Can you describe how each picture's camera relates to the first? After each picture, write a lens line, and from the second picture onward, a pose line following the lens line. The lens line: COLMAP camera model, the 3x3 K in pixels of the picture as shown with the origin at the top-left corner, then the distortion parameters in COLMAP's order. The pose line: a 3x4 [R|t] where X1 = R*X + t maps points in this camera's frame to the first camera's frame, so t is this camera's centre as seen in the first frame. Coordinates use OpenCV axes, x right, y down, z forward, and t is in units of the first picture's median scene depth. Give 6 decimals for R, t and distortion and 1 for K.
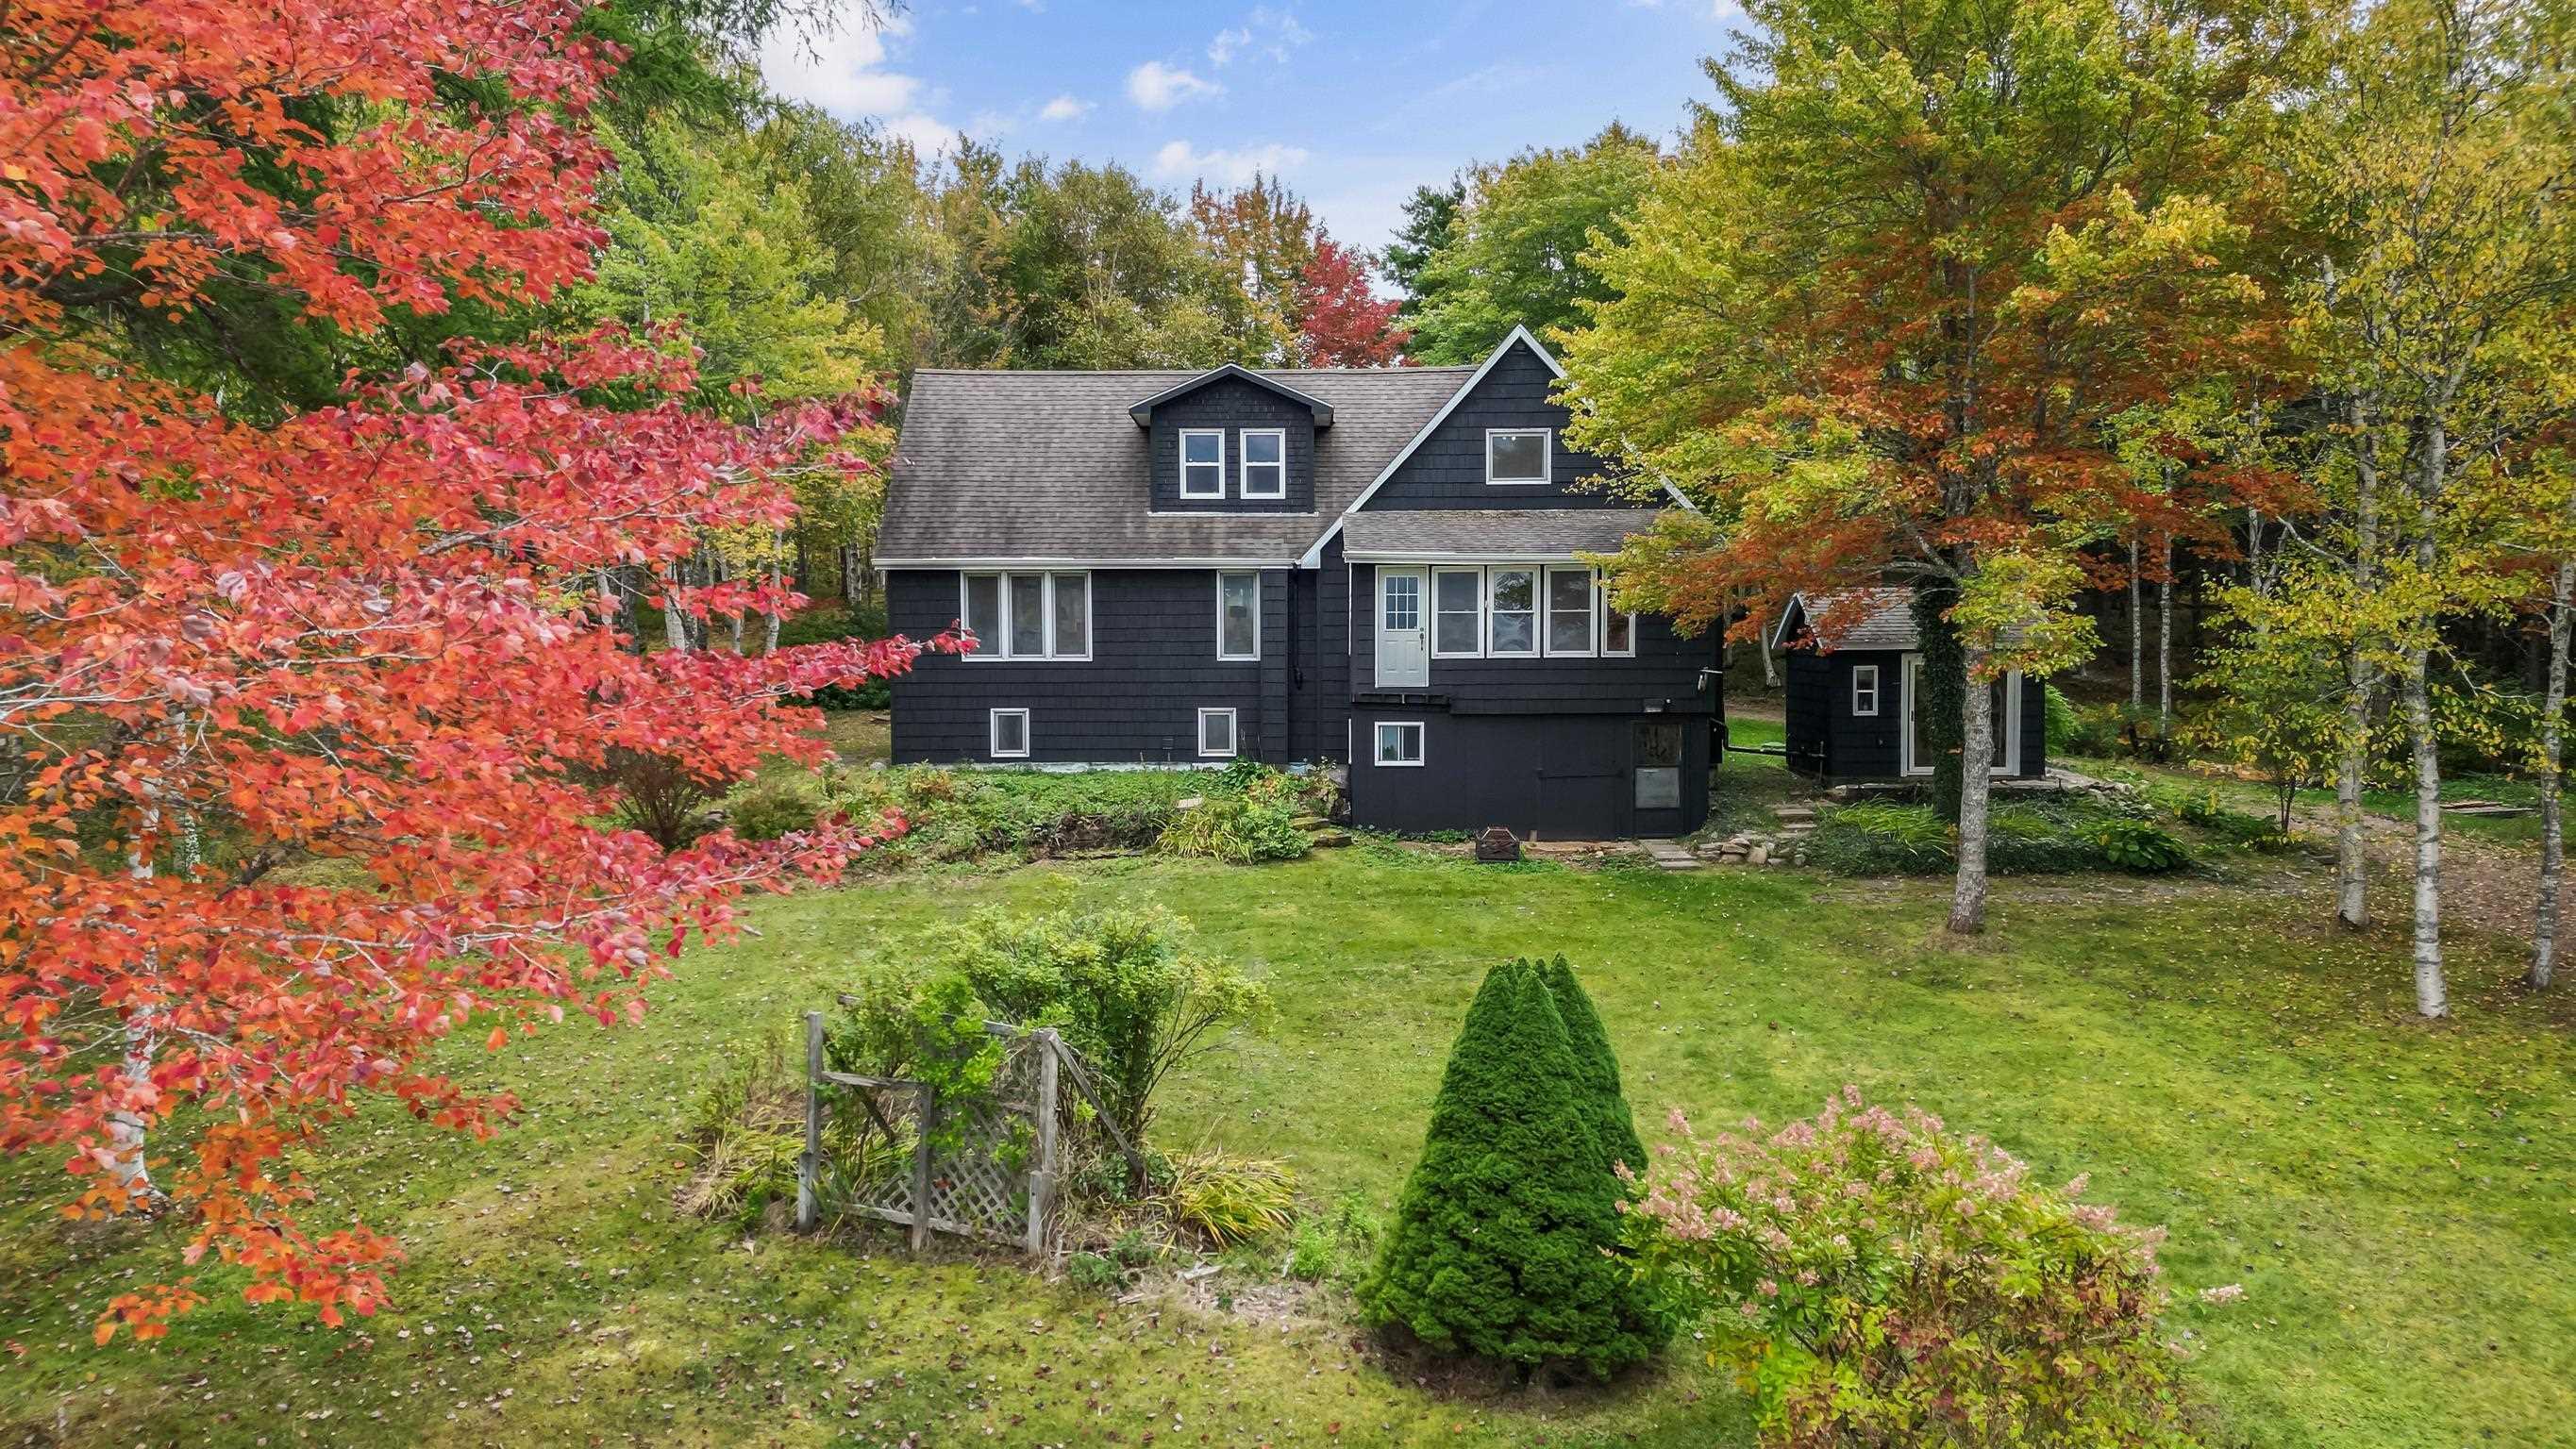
lens RADIAL K [[1743.8, 0, 1288.0], [0, 1743.8, 724.5], [0, 0, 1]] dist [-0.001212, -0.000900]
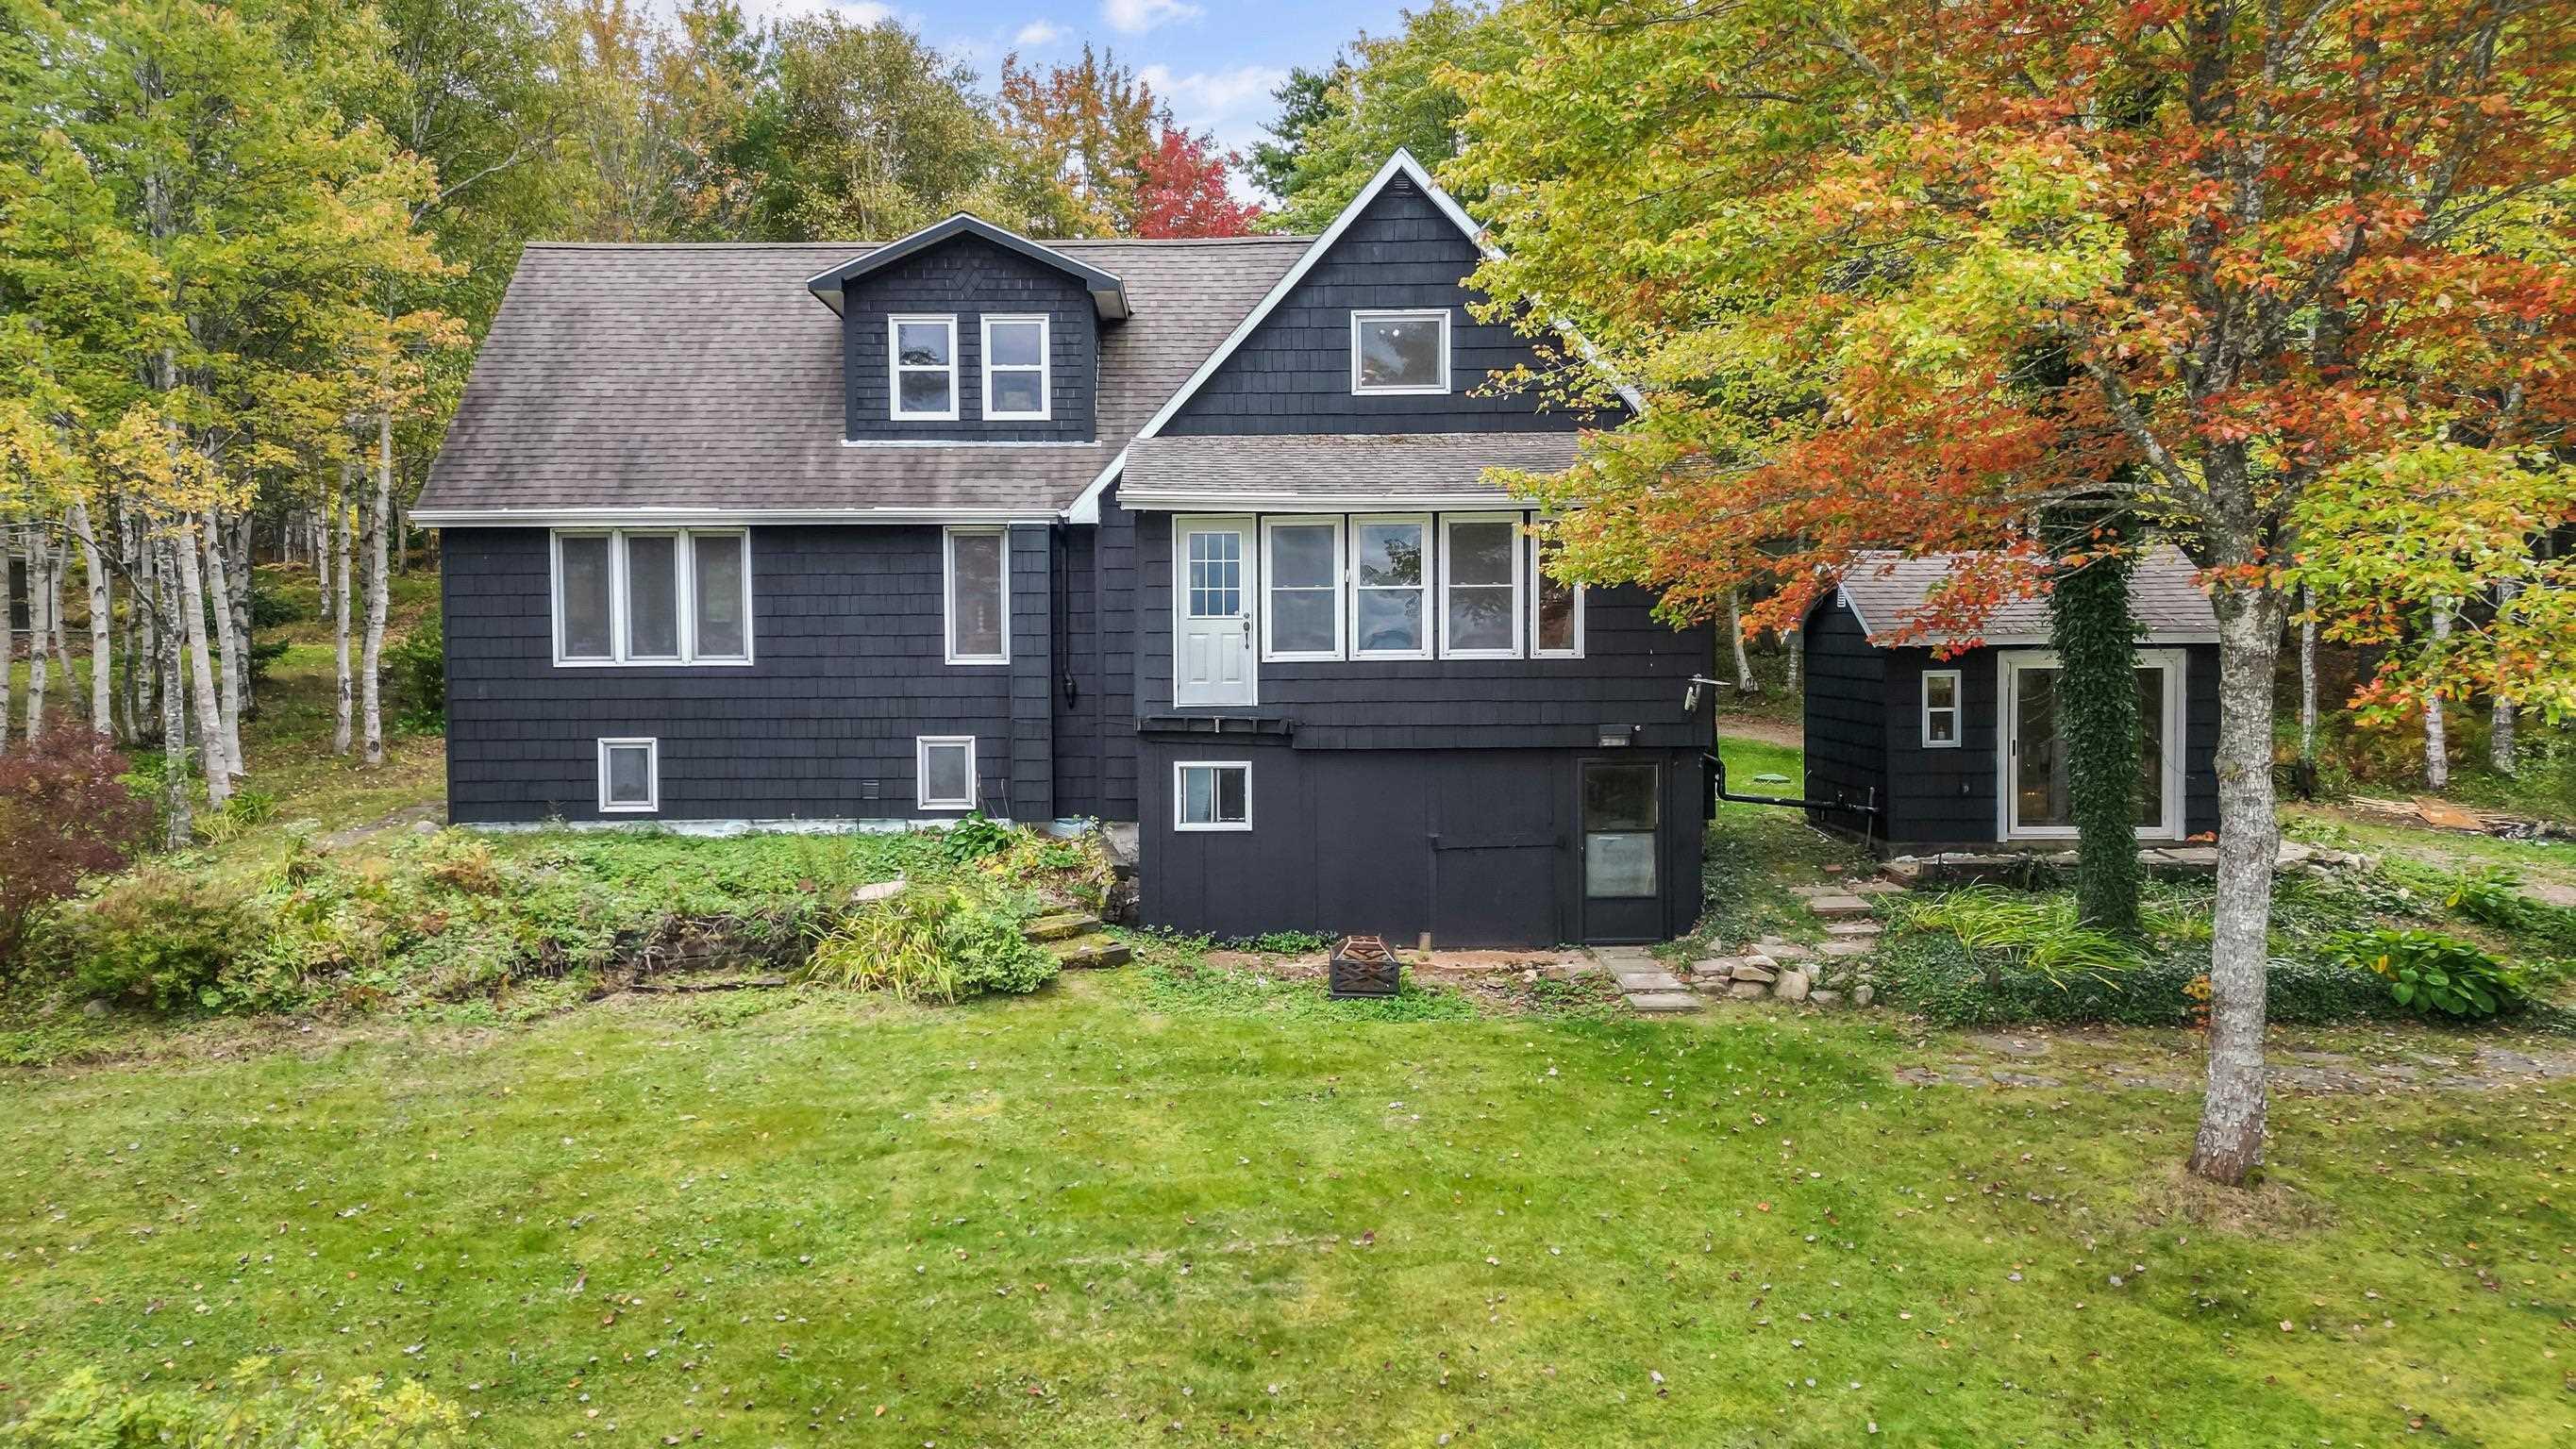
lens RADIAL K [[1805.4, 0, 1181.9], [0, 1805.4, 670.1], [0, 0, 1]] dist [0.002153, 0.002817]
pose [[0.999967, -0.002573, -0.007680, 0.056180], [0.002362, 0.999620, -0.027452, -0.016164], [0.007748, 0.027433, 0.999594, 0.332317]]
